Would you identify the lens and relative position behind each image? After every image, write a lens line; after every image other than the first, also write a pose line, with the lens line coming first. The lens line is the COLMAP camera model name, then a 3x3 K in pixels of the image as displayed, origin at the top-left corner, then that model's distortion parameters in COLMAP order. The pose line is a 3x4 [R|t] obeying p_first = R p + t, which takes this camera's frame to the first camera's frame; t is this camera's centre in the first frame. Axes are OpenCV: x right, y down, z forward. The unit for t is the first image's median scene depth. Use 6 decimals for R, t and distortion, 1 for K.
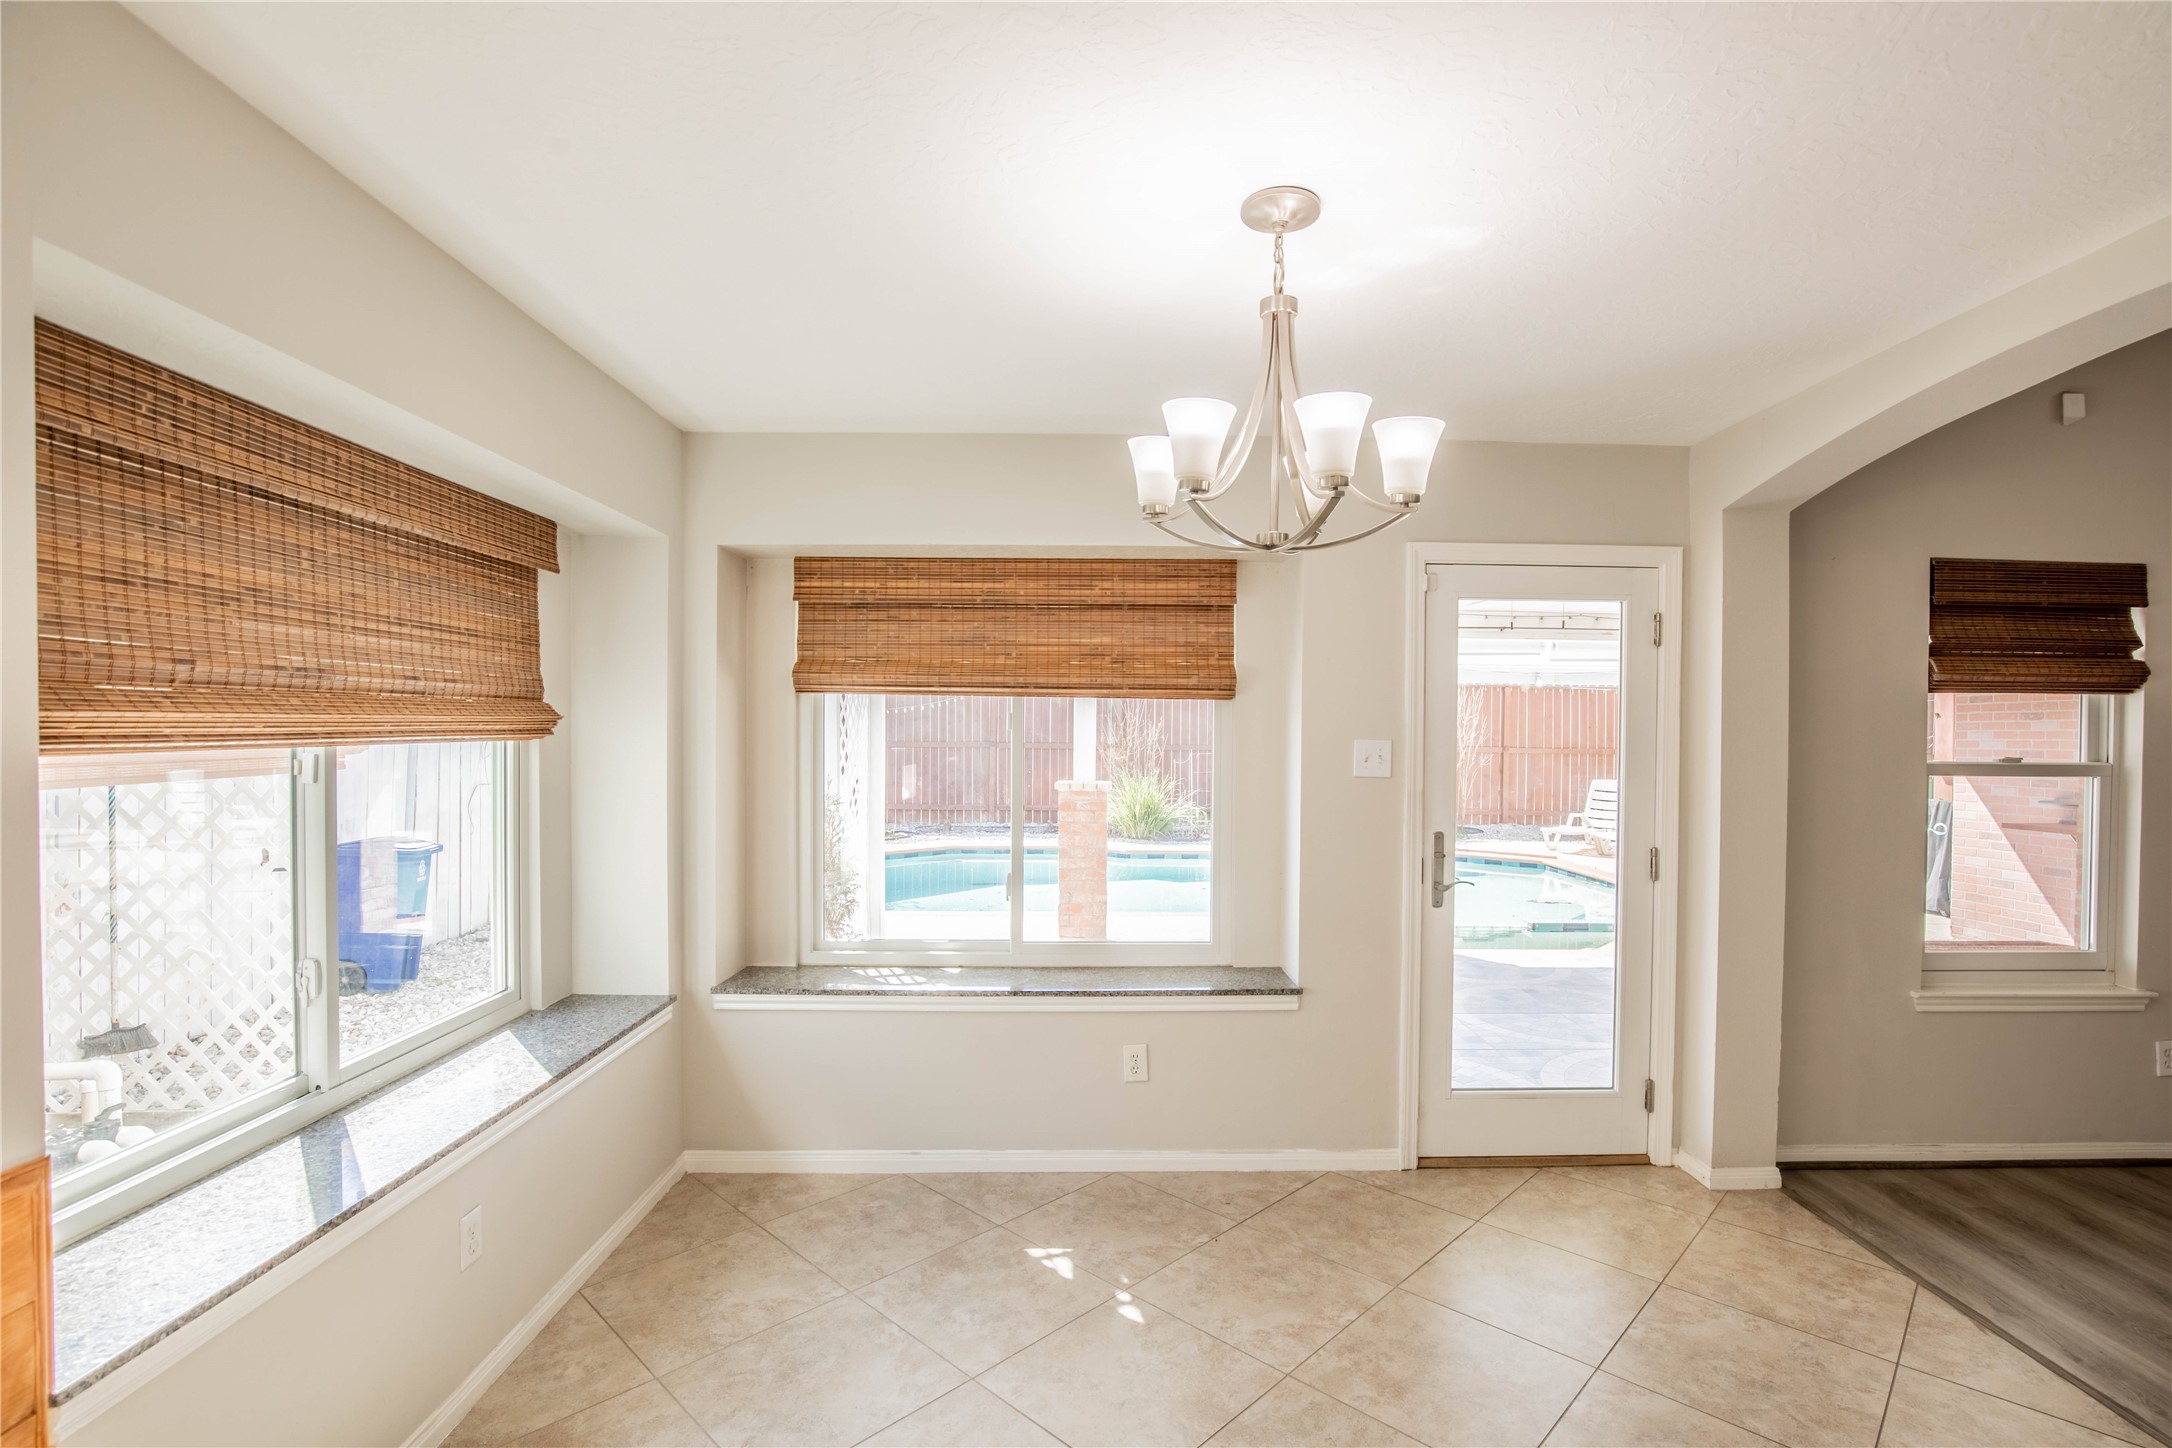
lens RADIAL K [[1003.4, 0, 1102.9], [0, 1003.4, 751.1], [0, 0, 1]] dist [-0.036826, 0.008447]
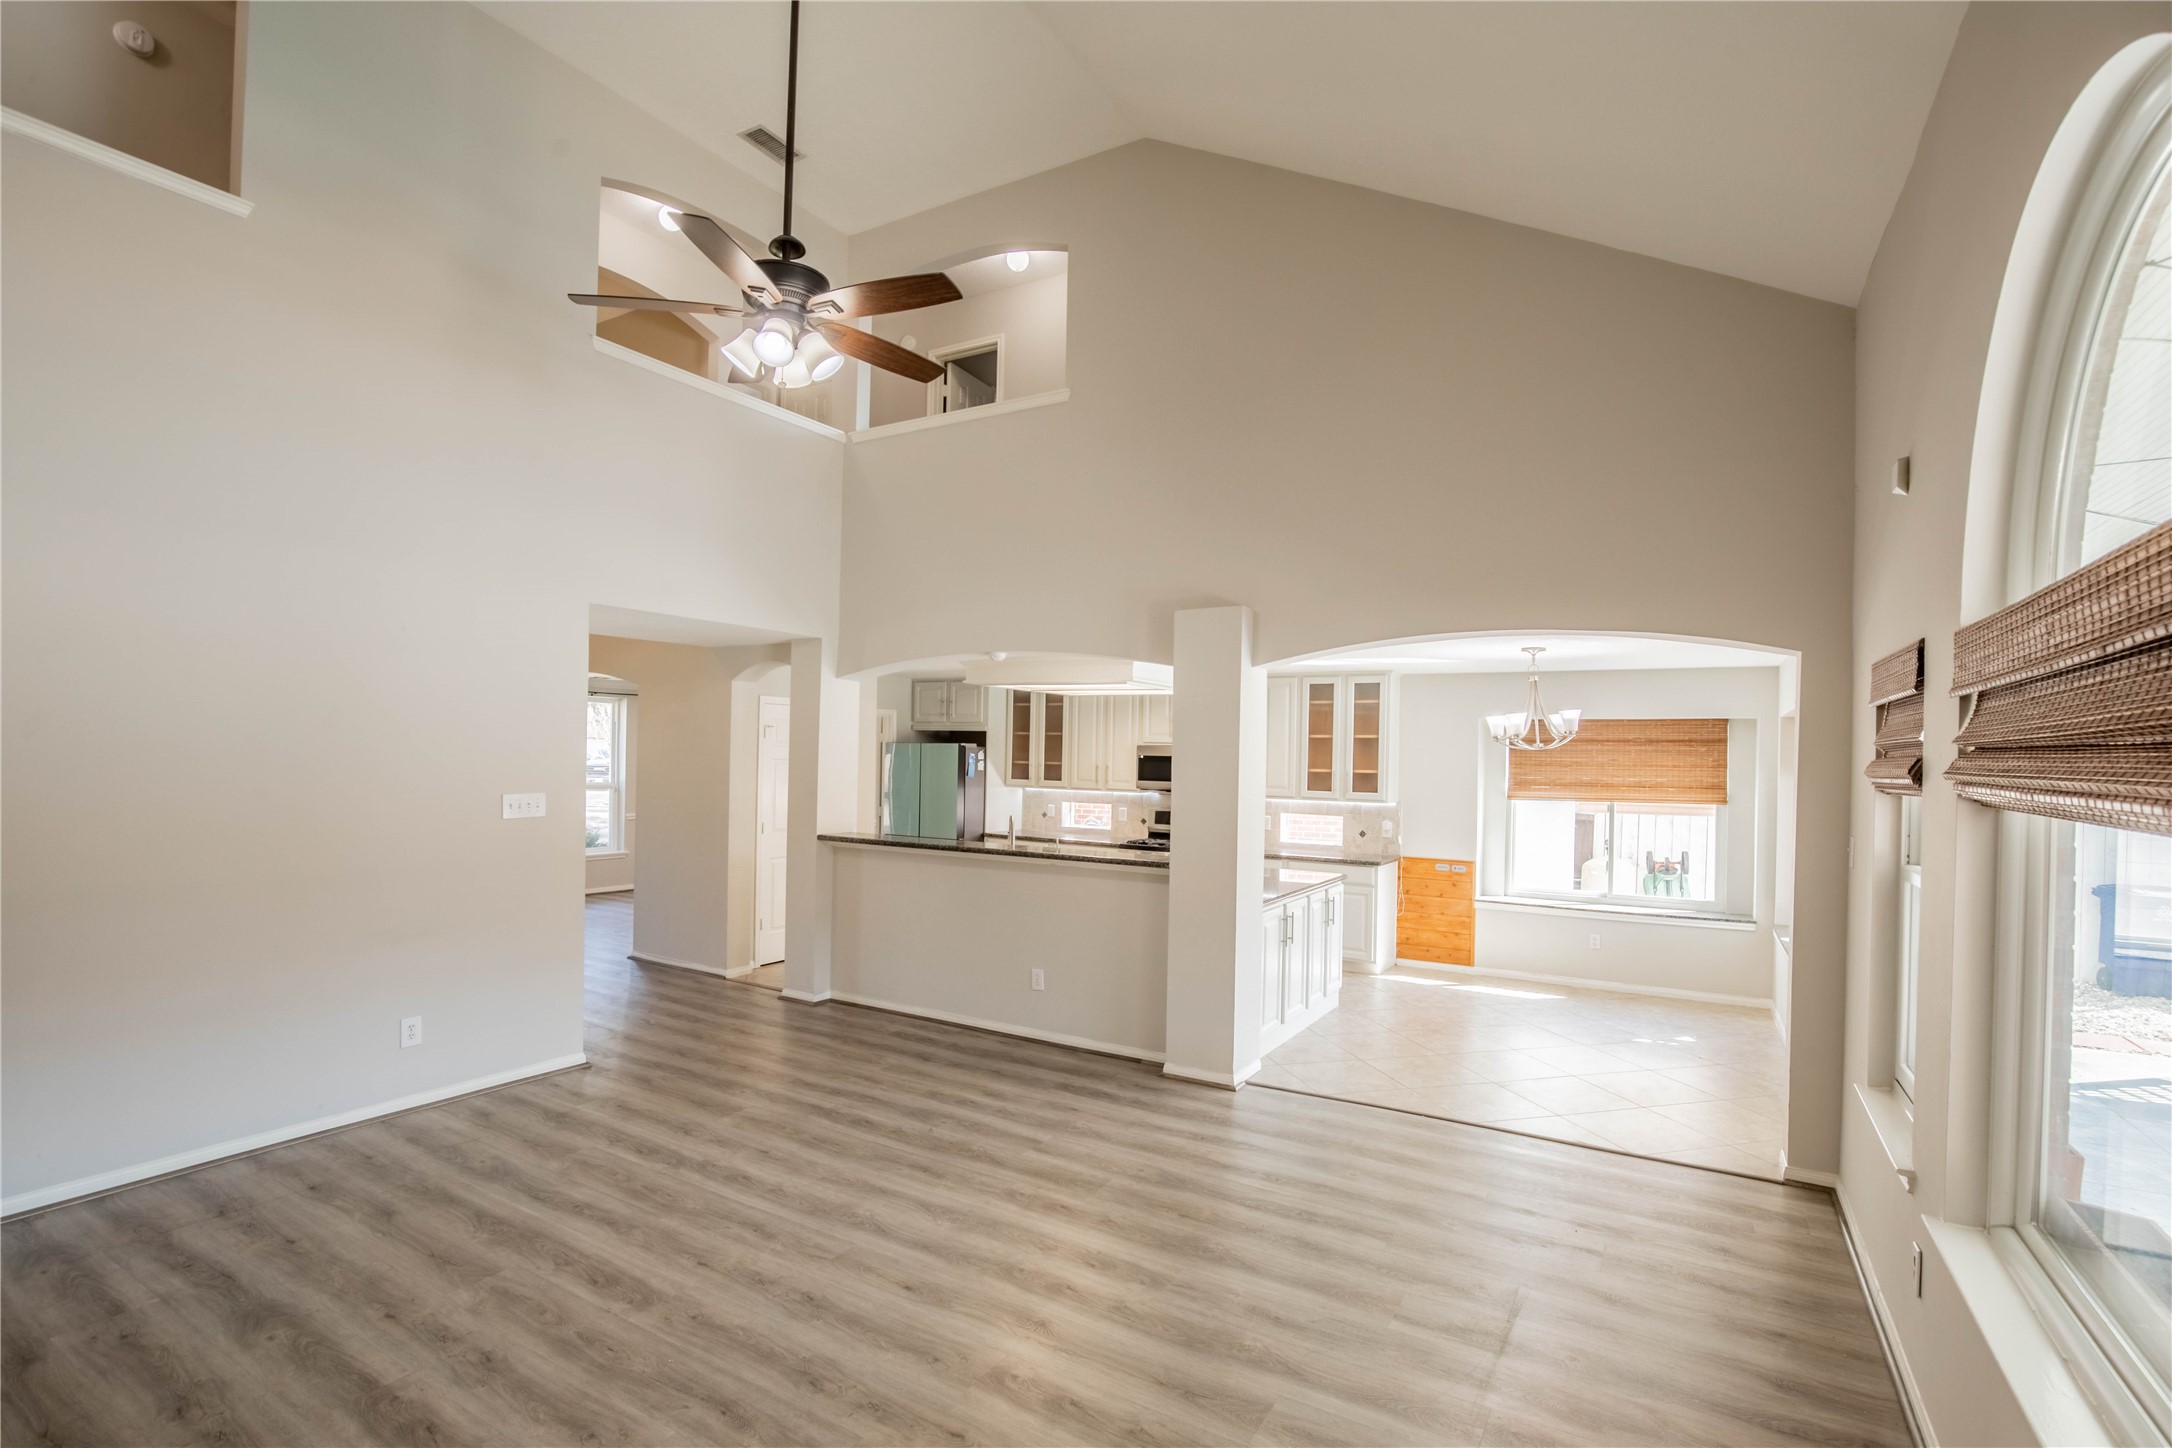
lens RADIAL K [[1003.4, 0, 1107.1], [0, 1003.4, 743.3], [0, 0, 1]] dist [-0.036826, 0.008447]
pose [[-0.525822, -0.025965, -0.850198, 2.150114], [-0.034650, 0.999358, -0.009091, -0.079940], [0.849888, 0.024679, -0.526385, 0.876954]]
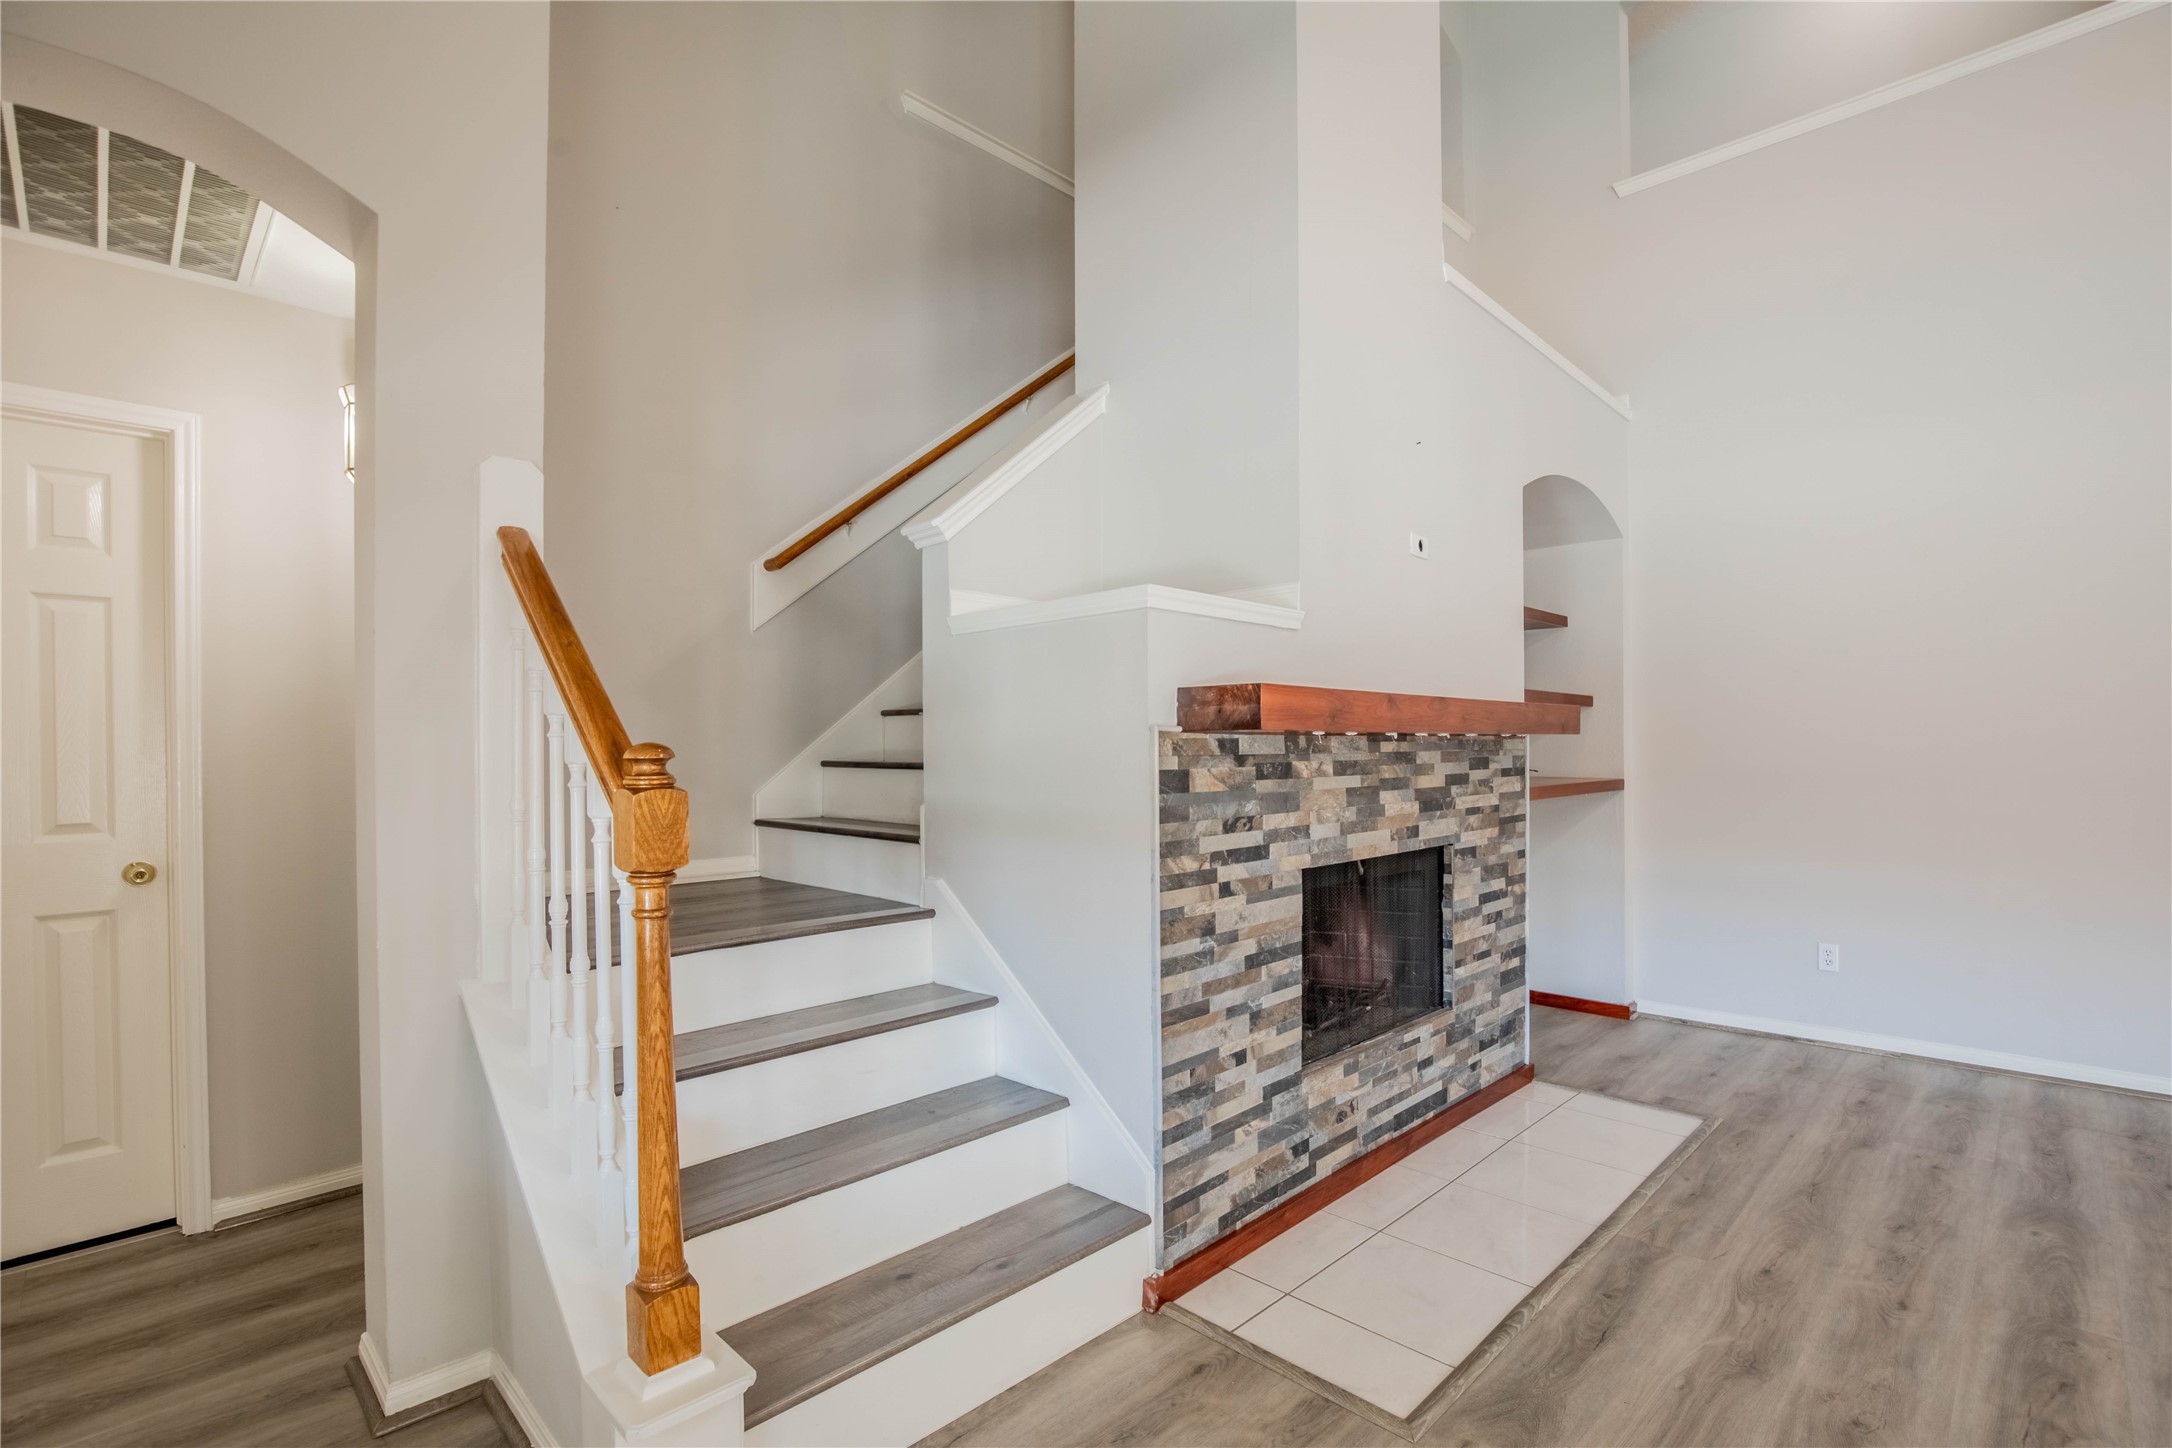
lens RADIAL K [[1003.4, 0, 1098.3], [0, 1003.4, 750.0], [0, 0, 1]] dist [-0.036826, 0.008447]
pose [[-0.693418, -0.004317, 0.720523, 1.767874], [0.008182, 0.999870, 0.013865, 0.064763], [-0.720489, 0.015509, -0.693293, 0.858365]]
